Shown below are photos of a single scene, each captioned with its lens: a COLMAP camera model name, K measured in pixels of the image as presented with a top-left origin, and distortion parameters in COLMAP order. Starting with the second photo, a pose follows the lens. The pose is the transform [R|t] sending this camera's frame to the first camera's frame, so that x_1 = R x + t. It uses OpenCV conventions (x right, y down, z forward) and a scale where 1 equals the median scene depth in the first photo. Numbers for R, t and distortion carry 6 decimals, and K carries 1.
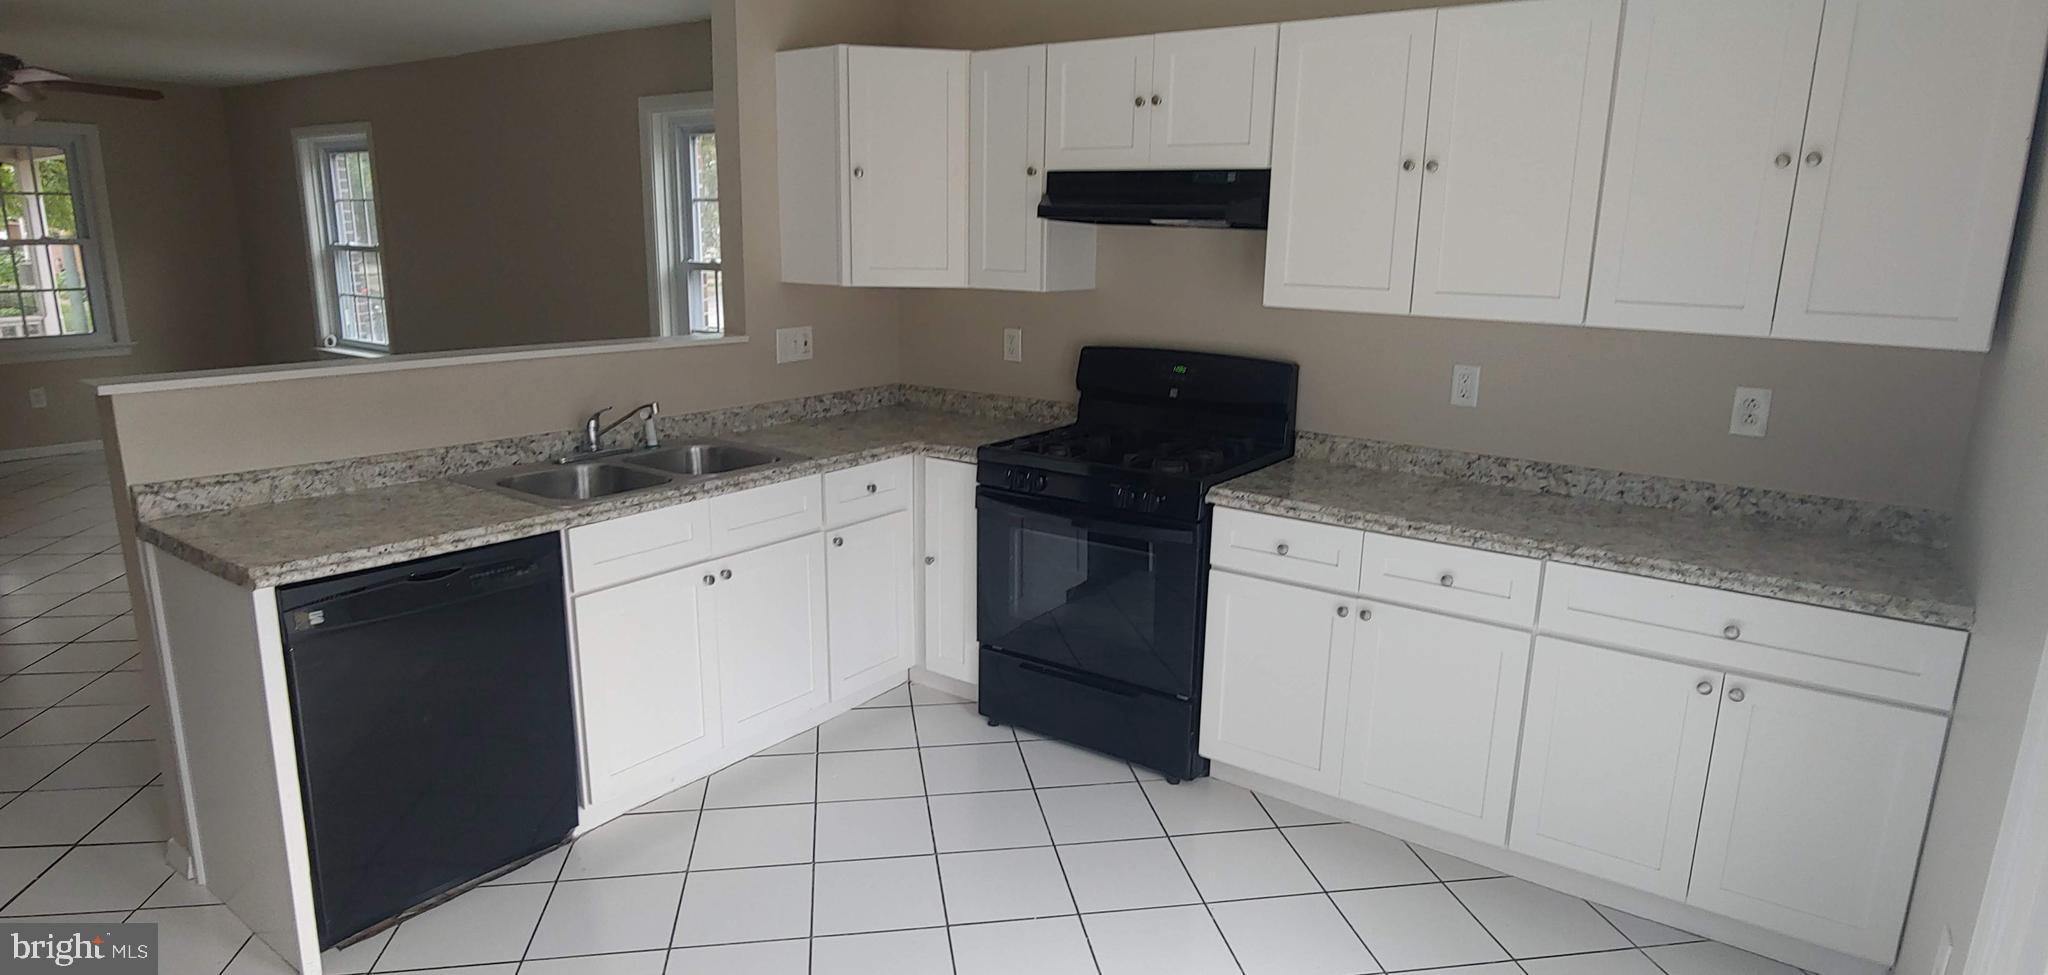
lens RADIAL K [[1059.4, 0, 1011.3], [0, 1059.4, 484.8], [0, 0, 1]] dist [-0.002692, -0.000774]
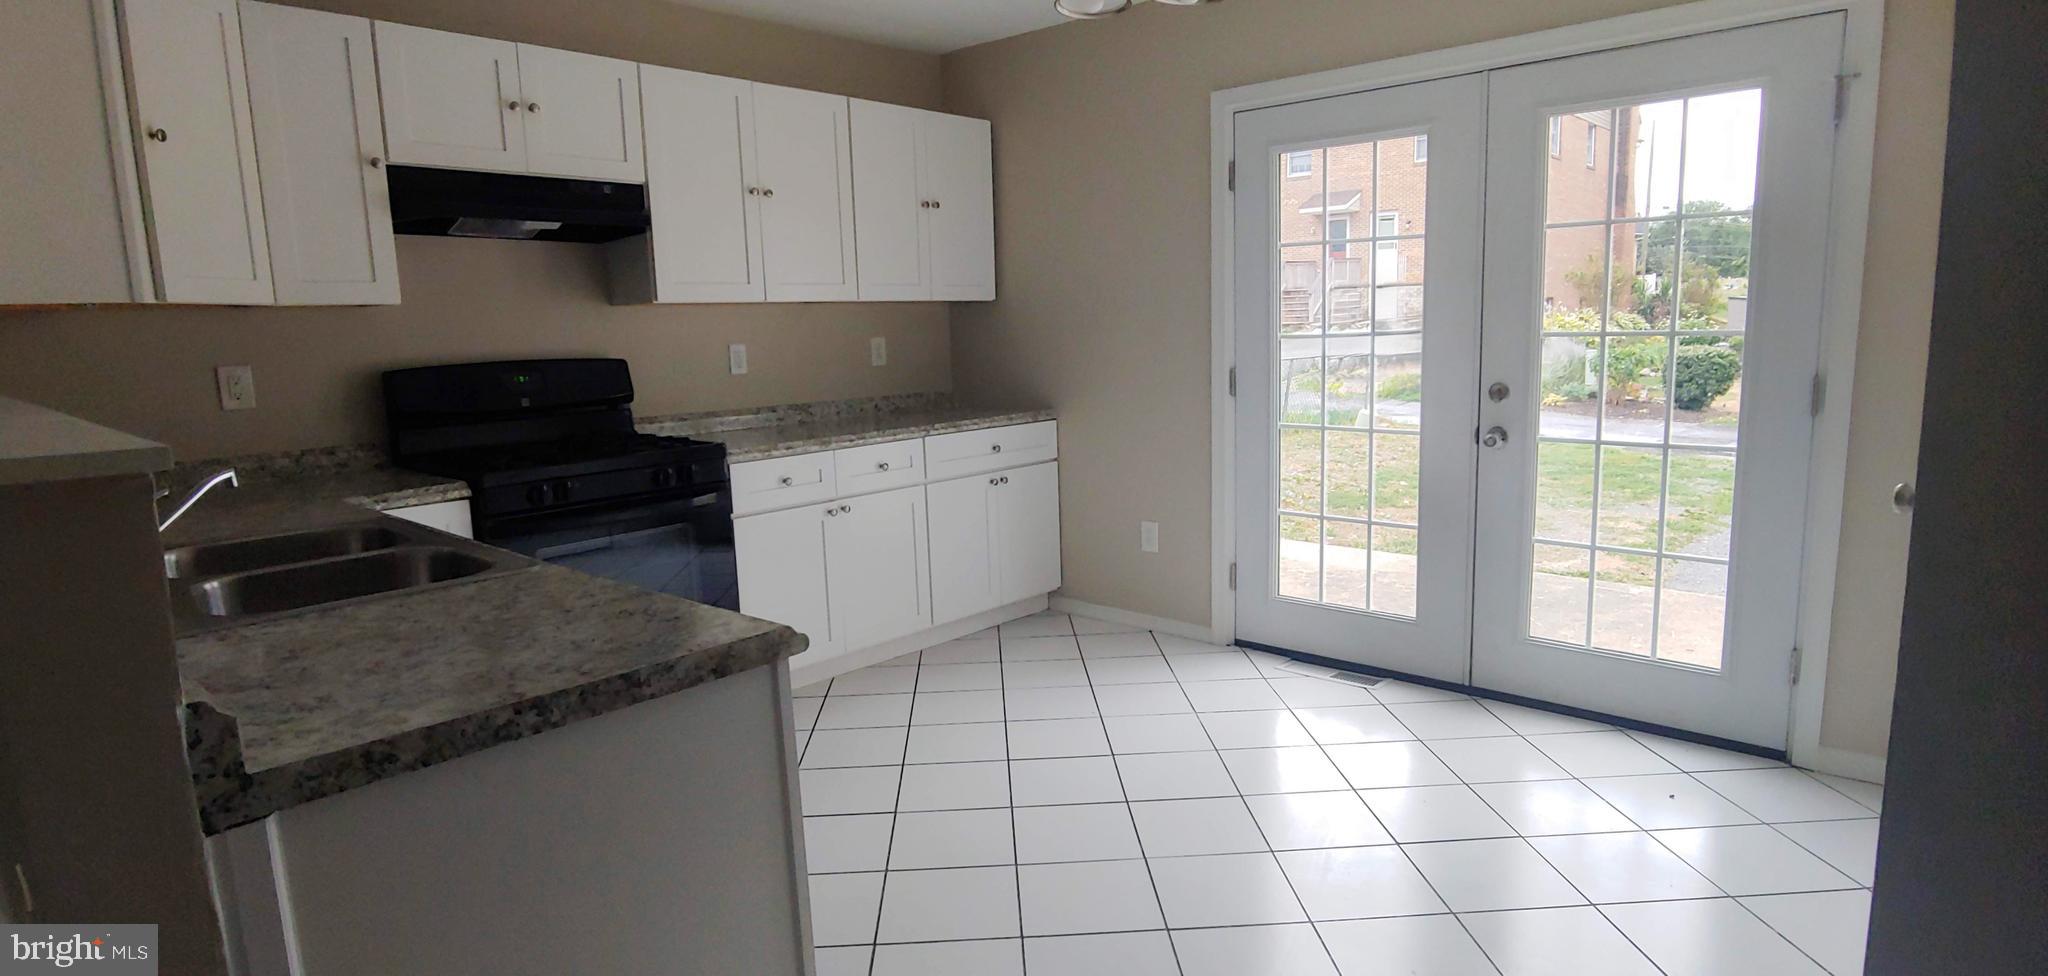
lens RADIAL K [[1059.4, 0, 1011.3], [0, 1059.4, 485.3], [0, 0, 1]] dist [-0.002692, -0.000774]
pose [[0.163577, -0.181391, 0.969711, -0.999849], [0.253896, 0.957581, 0.136293, -0.042370], [-0.953299, 0.223911, 0.202692, 0.512368]]
